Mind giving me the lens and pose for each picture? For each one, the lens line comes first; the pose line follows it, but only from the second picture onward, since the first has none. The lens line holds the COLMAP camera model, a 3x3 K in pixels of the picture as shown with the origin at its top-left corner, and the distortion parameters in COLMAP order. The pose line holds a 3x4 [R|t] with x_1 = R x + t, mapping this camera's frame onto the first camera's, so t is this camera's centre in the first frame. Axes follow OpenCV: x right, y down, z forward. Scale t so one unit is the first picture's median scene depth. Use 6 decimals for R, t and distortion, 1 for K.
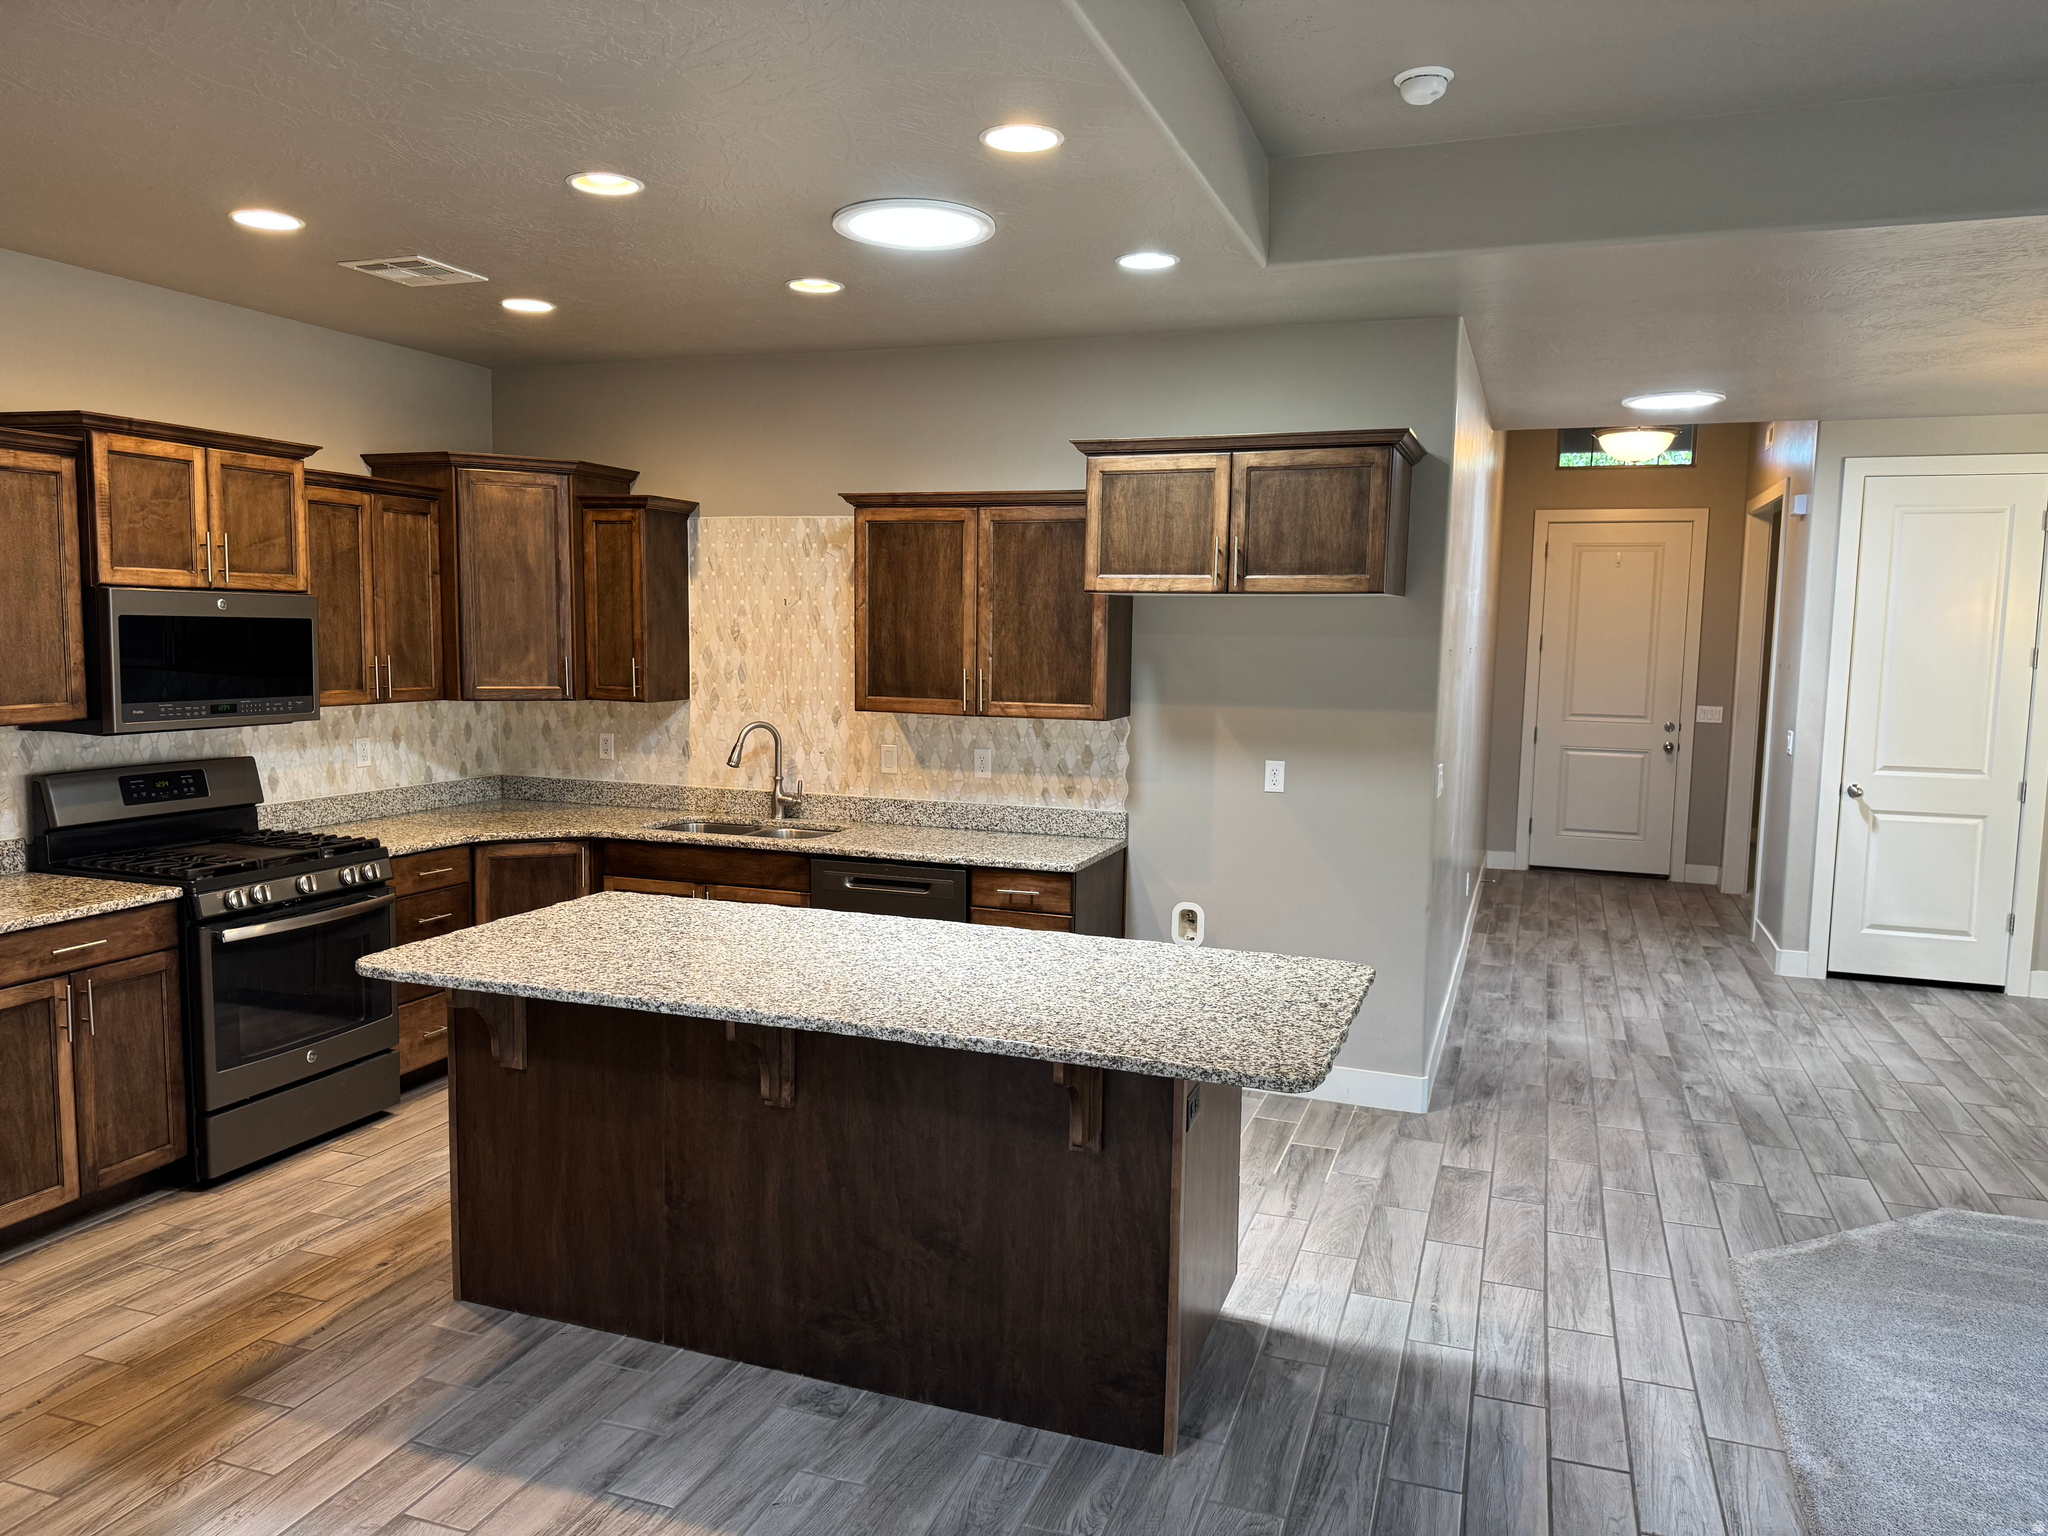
lens RADIAL K [[1421.7, 0, 1024.0], [0, 1421.7, 768.0], [0, 0, 1]] dist [0.187691, -0.177003]
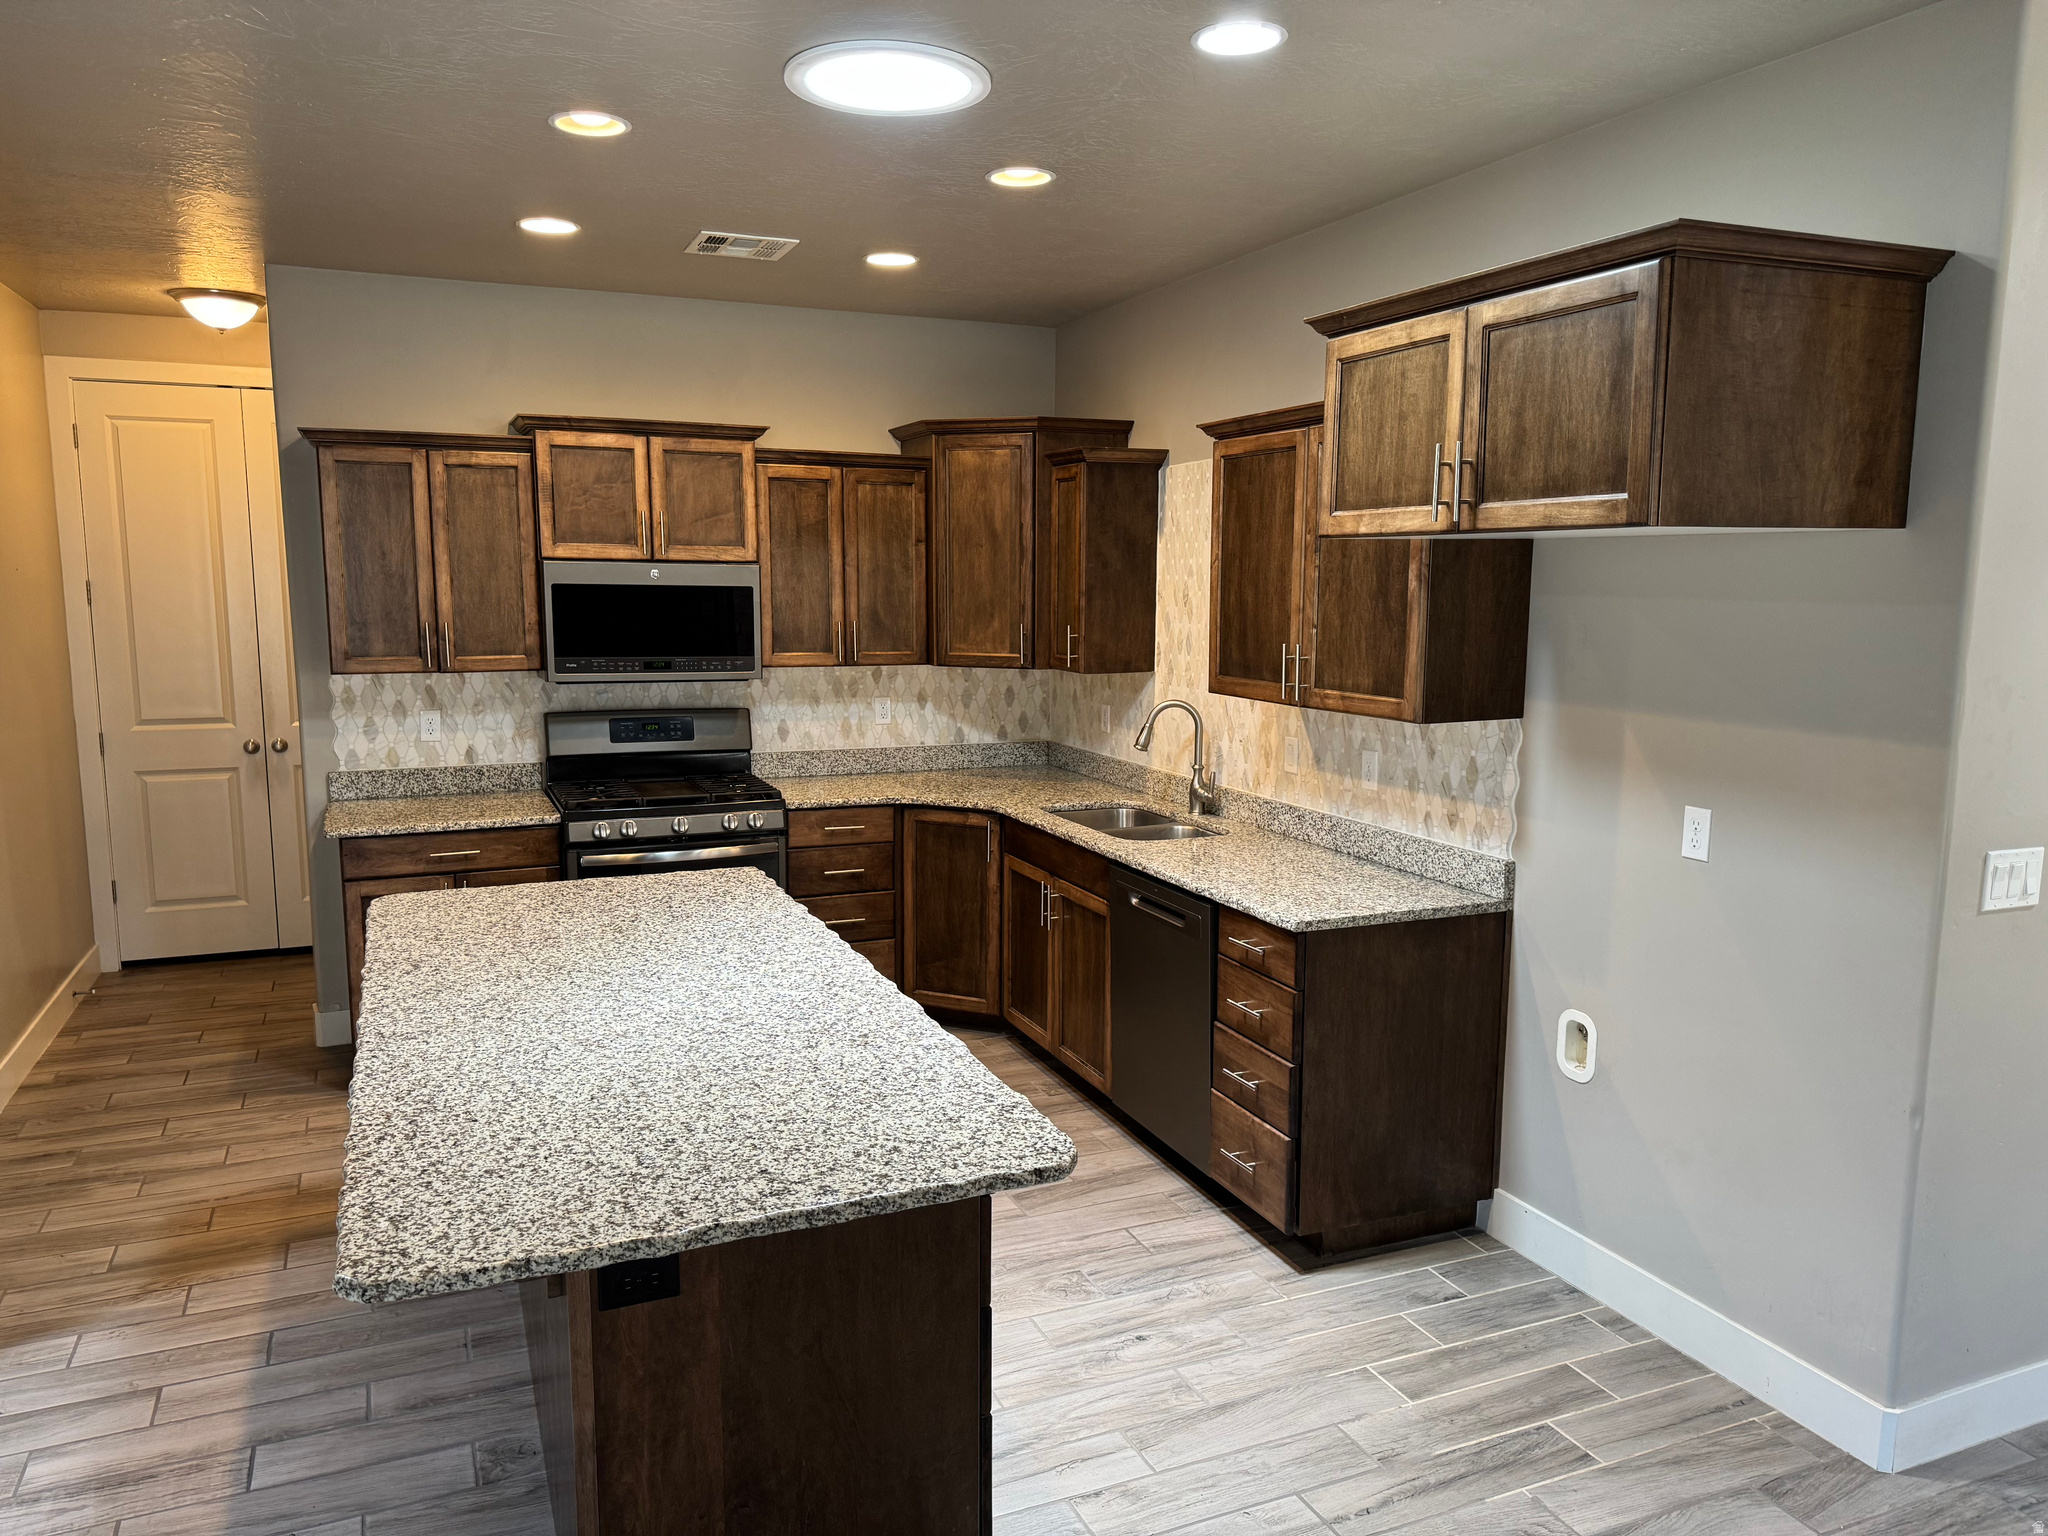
lens RADIAL K [[1437.1, 0, 1060.2], [0, 1437.1, 781.9], [0, 0, 1]] dist [0.202474, -0.279374]
pose [[0.694189, 0.092496, -0.713825, 0.429392], [-0.067033, 0.995707, 0.063833, -0.037156], [0.716665, 0.003538, 0.697409, 0.371763]]
